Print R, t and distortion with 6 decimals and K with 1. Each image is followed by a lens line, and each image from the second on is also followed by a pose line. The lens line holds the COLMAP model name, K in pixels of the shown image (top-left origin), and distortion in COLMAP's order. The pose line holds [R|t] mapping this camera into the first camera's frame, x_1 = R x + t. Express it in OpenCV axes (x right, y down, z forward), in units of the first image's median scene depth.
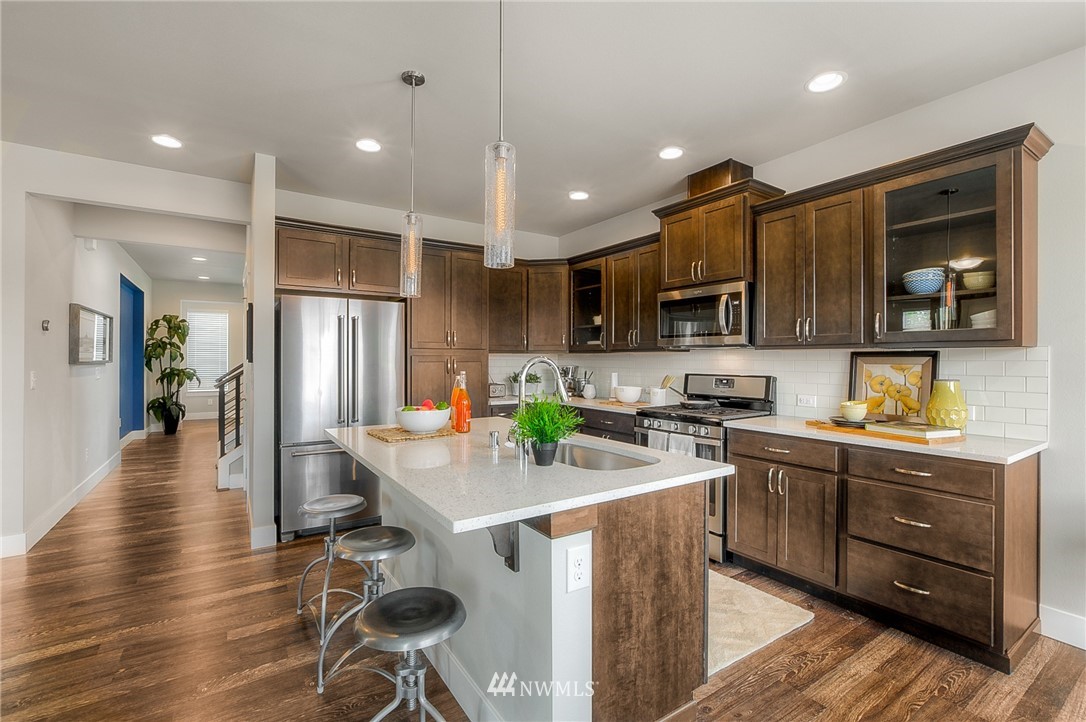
lens RADIAL K [[481.2, 0, 548.4], [0, 481.2, 357.3], [0, 0, 1]] dist [-0.024204, -0.000112]
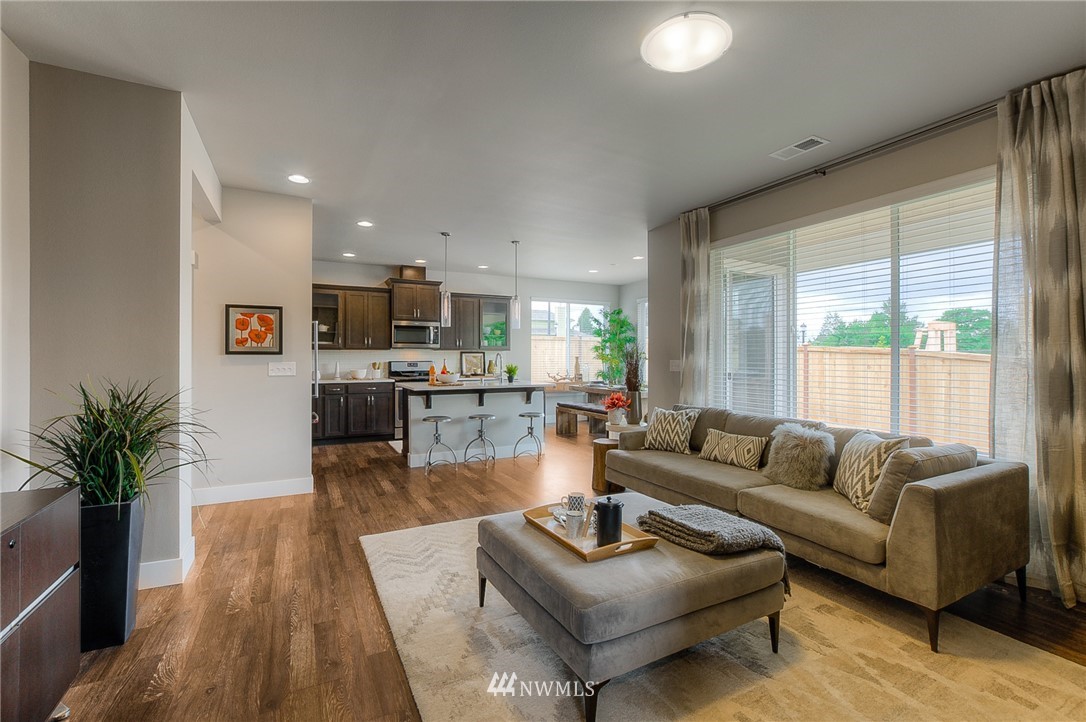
lens RADIAL K [[469.4, 0, 543.0], [0, 469.4, 361.0], [0, 0, 1]] dist [0.000195, -0.000101]
pose [[0.105586, -0.007387, 0.994383, -1.829022], [-0.002008, 0.999969, 0.007642, 0.019875], [-0.994408, -0.002804, 0.105568, 0.196622]]
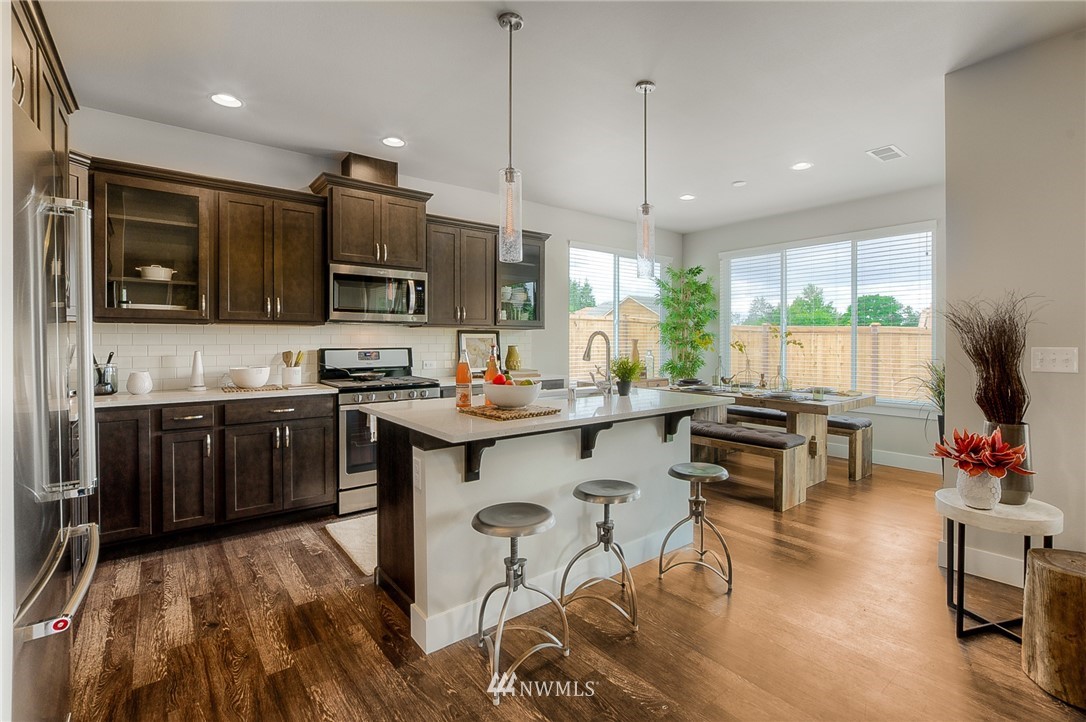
lens RADIAL K [[495.7, 0, 585.6], [0, 495.7, 348.1], [0, 0, 1]] dist [-0.014743, 0.000080]
pose [[-0.124935, -0.012283, 0.992089, -0.889715], [-0.000653, 0.999924, 0.012298, 0.023596], [-0.992165, 0.000888, -0.124934, 0.697665]]
